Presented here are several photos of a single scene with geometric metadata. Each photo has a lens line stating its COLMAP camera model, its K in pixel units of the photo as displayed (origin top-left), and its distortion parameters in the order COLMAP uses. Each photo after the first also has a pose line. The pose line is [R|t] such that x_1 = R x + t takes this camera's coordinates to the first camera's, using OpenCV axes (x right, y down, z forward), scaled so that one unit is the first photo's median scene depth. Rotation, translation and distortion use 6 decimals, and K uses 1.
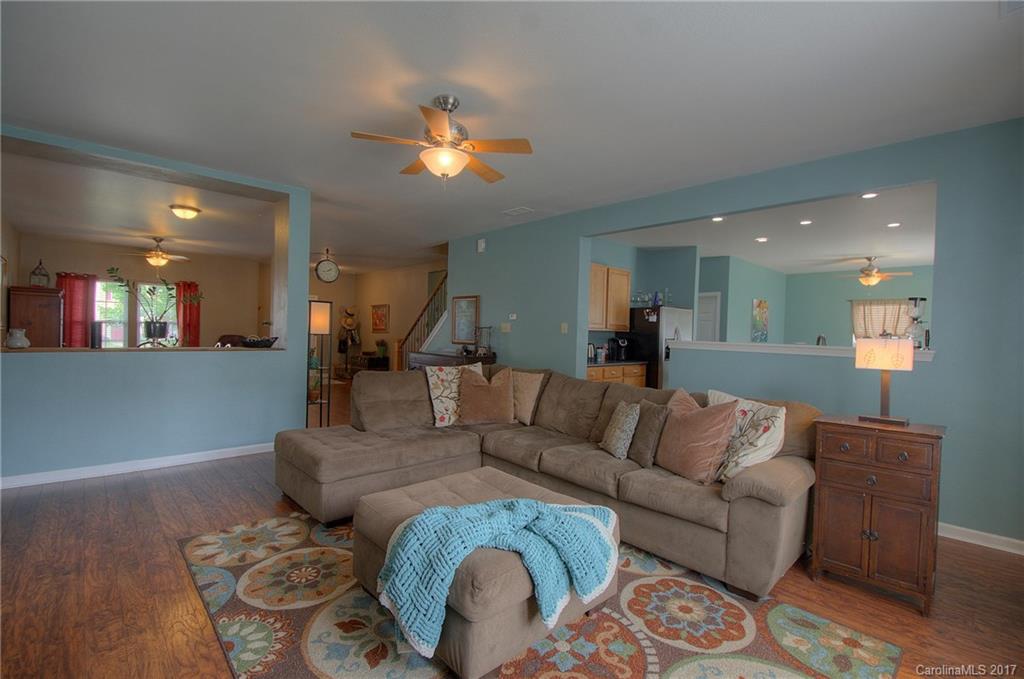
lens RADIAL K [[455.5, 0, 512.7], [0, 455.5, 339.5], [0, 0, 1]] dist [-0.009659, -0.001368]
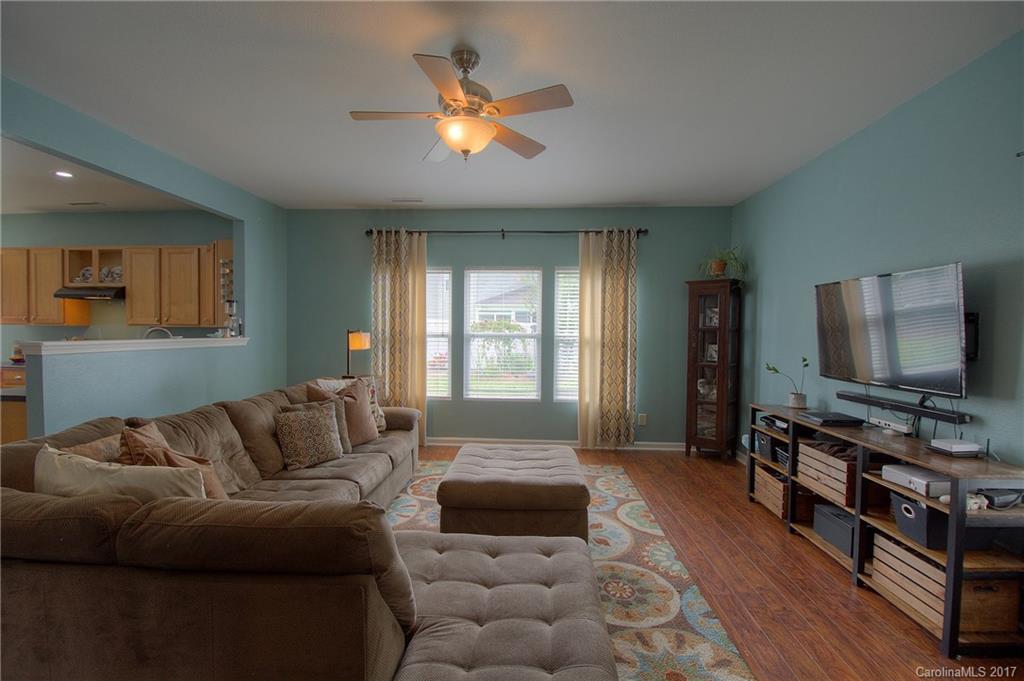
lens RADIAL K [[455.5, 0, 518.2], [0, 455.5, 333.4], [0, 0, 1]] dist [-0.009659, -0.001368]
pose [[-0.702400, -0.044872, 0.710367, -0.530596], [-0.016199, 0.998760, 0.047071, -0.052619], [-0.711598, 0.021555, -0.702256, 0.990382]]
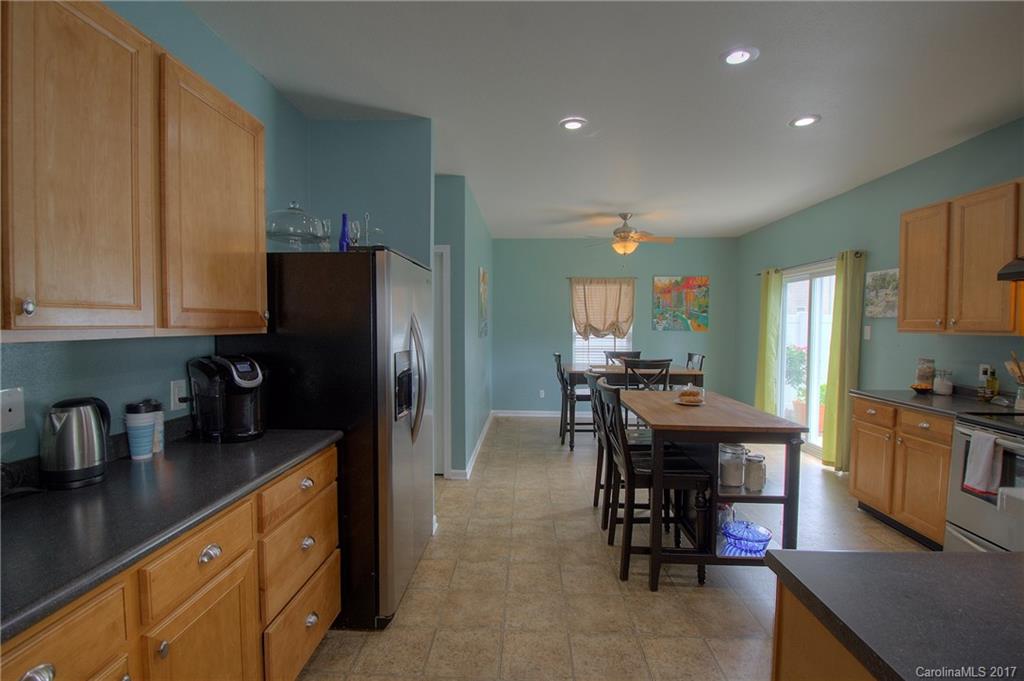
lens RADIAL K [[455.5, 0, 504.3], [0, 455.5, 343.4], [0, 0, 1]] dist [-0.009659, -0.001368]
pose [[0.719758, -0.052432, 0.692242, 0.248806], [0.022990, 0.998397, 0.051718, -0.034499], [-0.693844, -0.021310, 0.719810, 1.045937]]
